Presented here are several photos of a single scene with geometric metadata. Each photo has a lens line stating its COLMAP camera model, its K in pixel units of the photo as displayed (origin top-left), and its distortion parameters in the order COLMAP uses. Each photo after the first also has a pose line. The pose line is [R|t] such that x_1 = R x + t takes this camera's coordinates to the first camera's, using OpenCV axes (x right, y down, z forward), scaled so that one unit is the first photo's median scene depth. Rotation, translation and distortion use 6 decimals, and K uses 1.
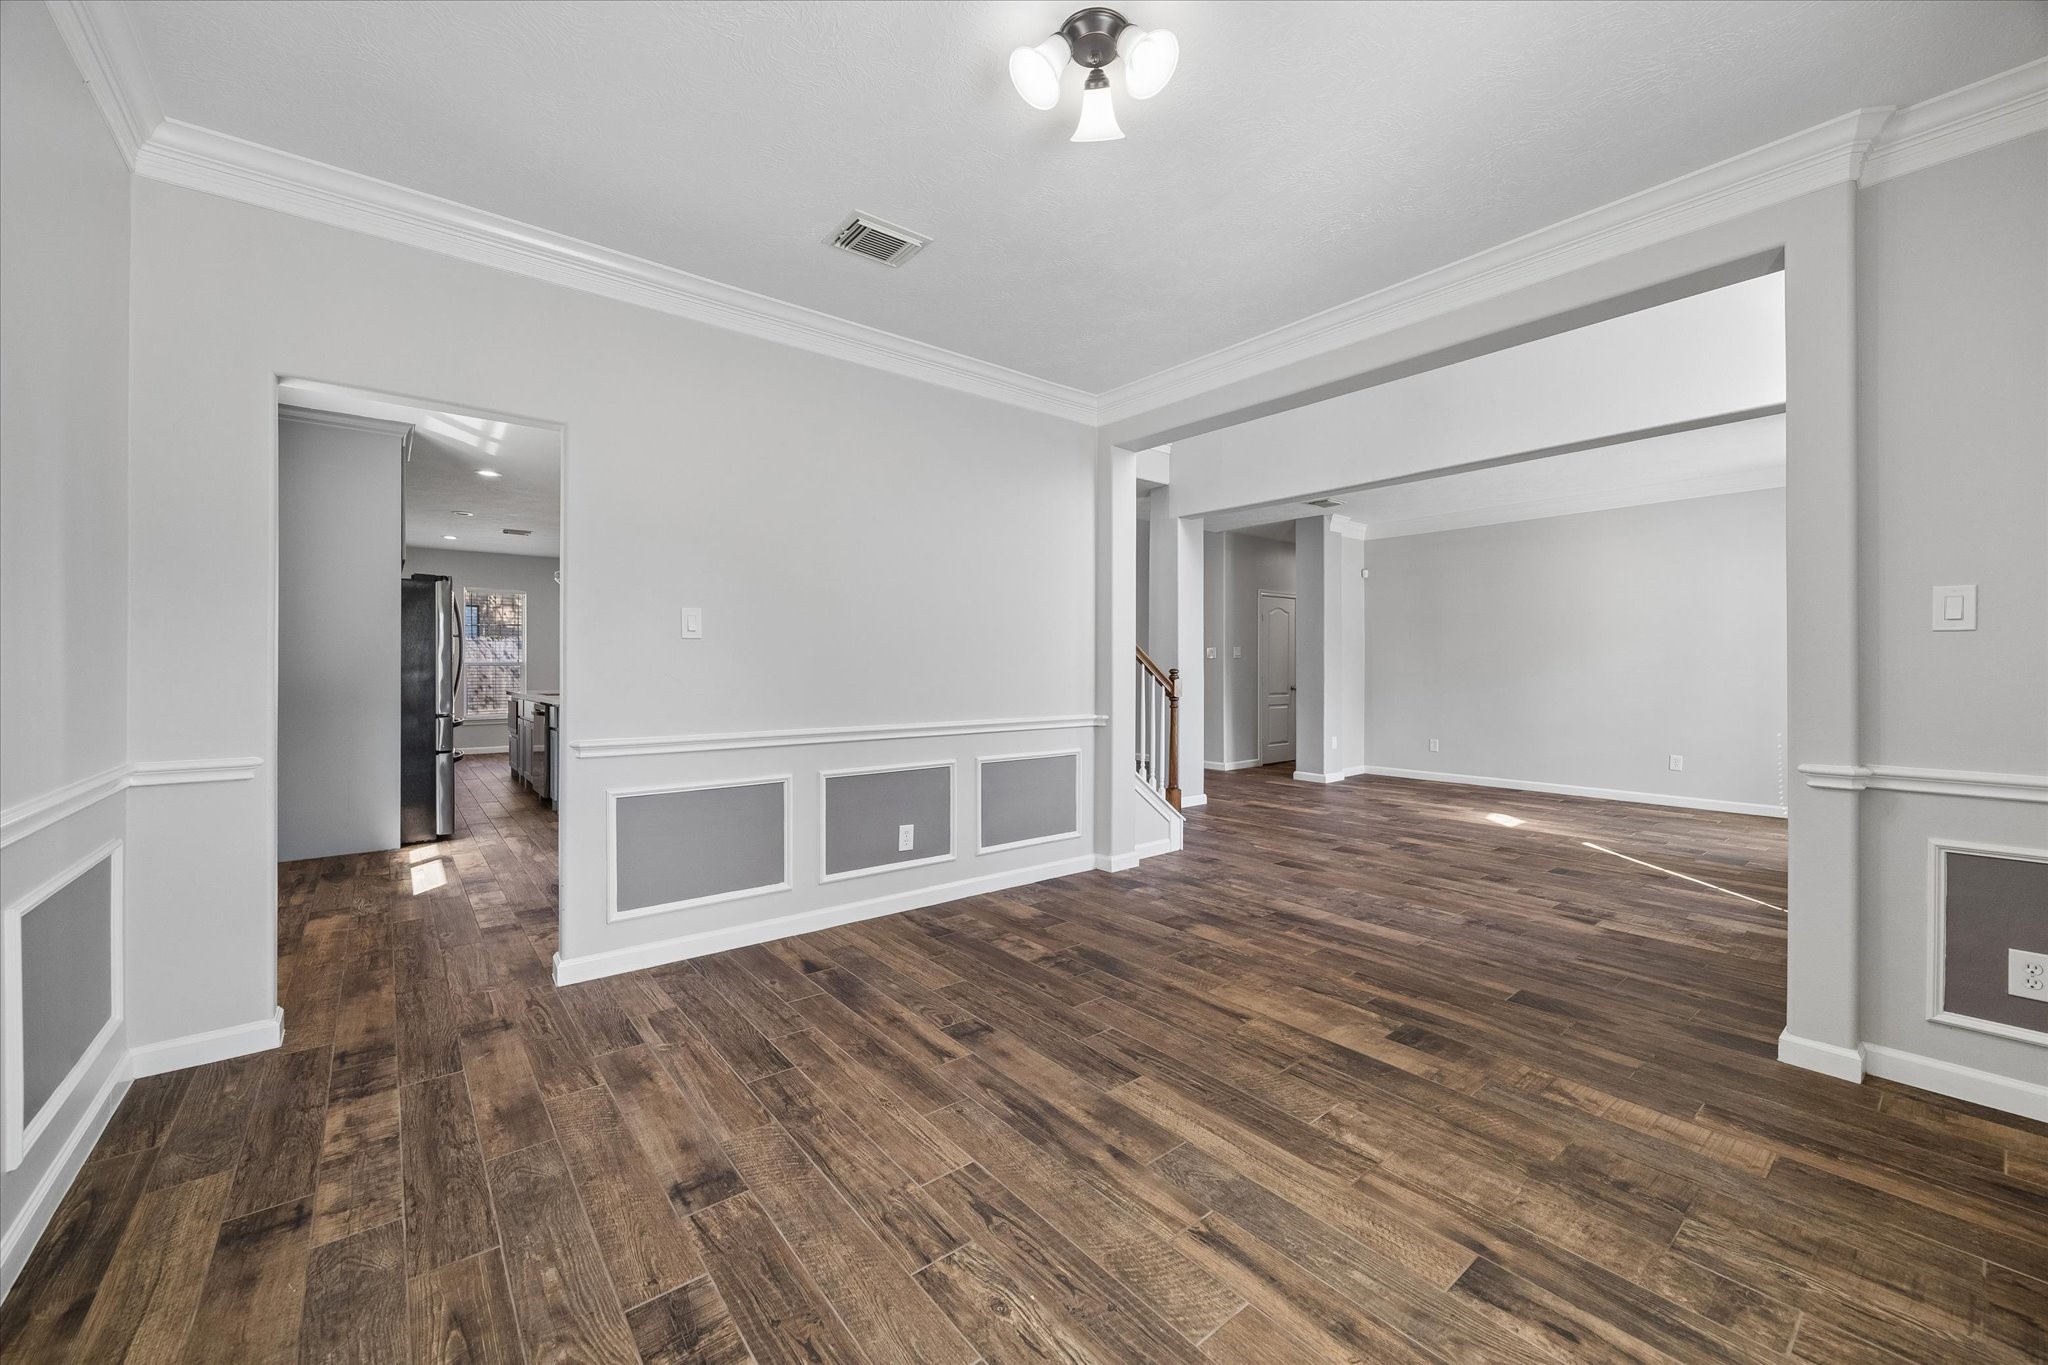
lens RADIAL K [[795.4, 0, 1015.6], [0, 795.4, 679.6], [0, 0, 1]] dist [0.002521, 0.000085]
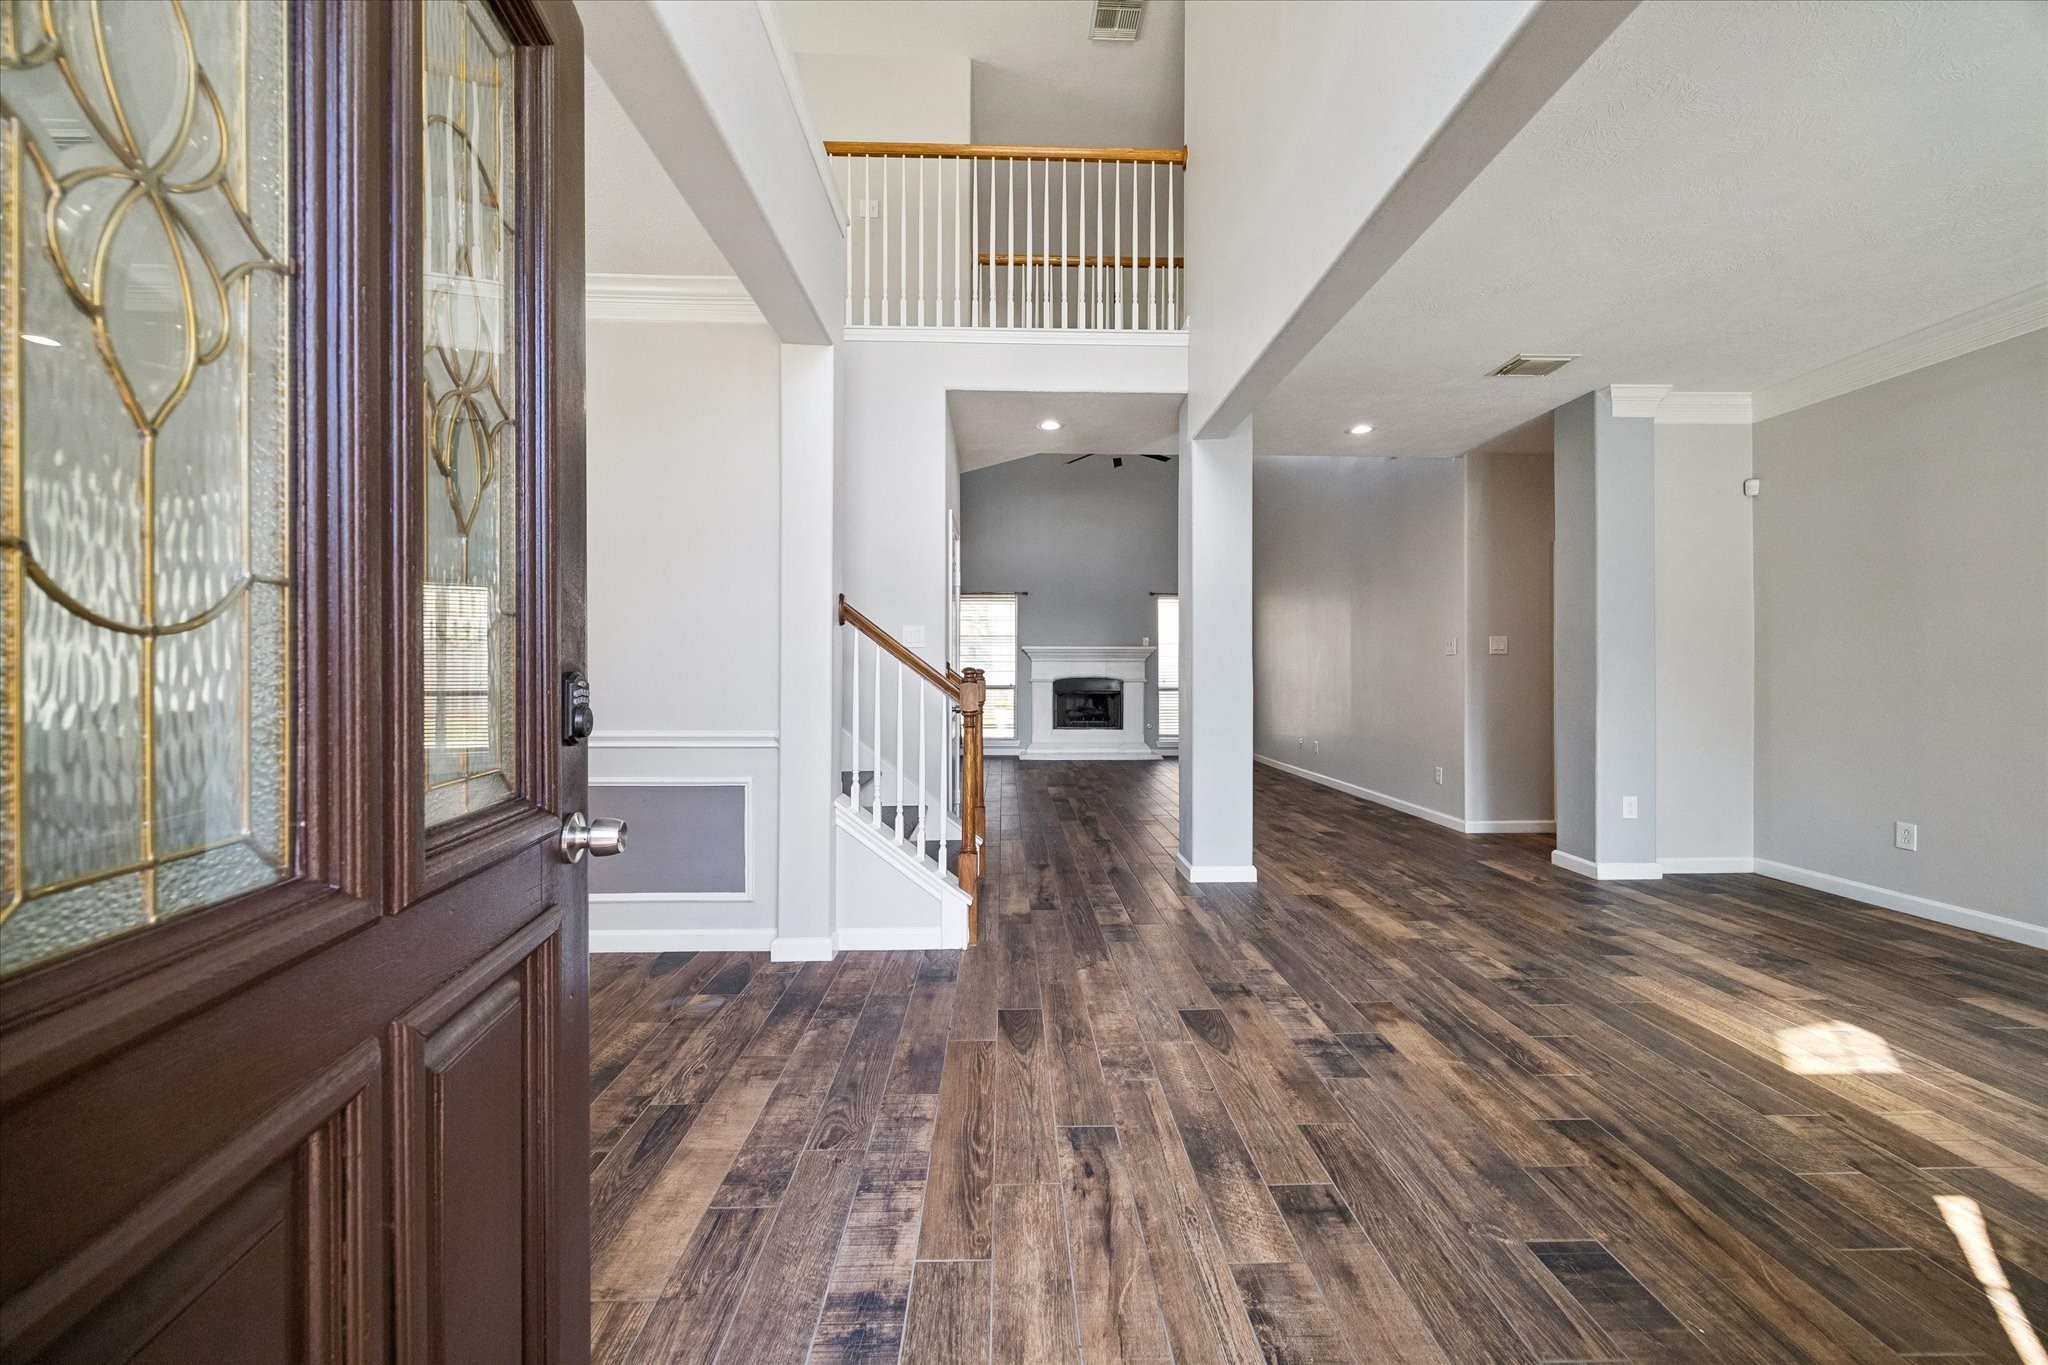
lens RADIAL K [[769.0, 0, 1026.0], [0, 769.0, 675.9], [0, 0, 1]] dist [0.008857, 0.000053]
pose [[0.796997, 0.003902, -0.603970, 0.822941], [-0.010203, 0.999923, -0.007005, -0.004236], [0.603897, 0.011745, 0.796976, 0.699202]]
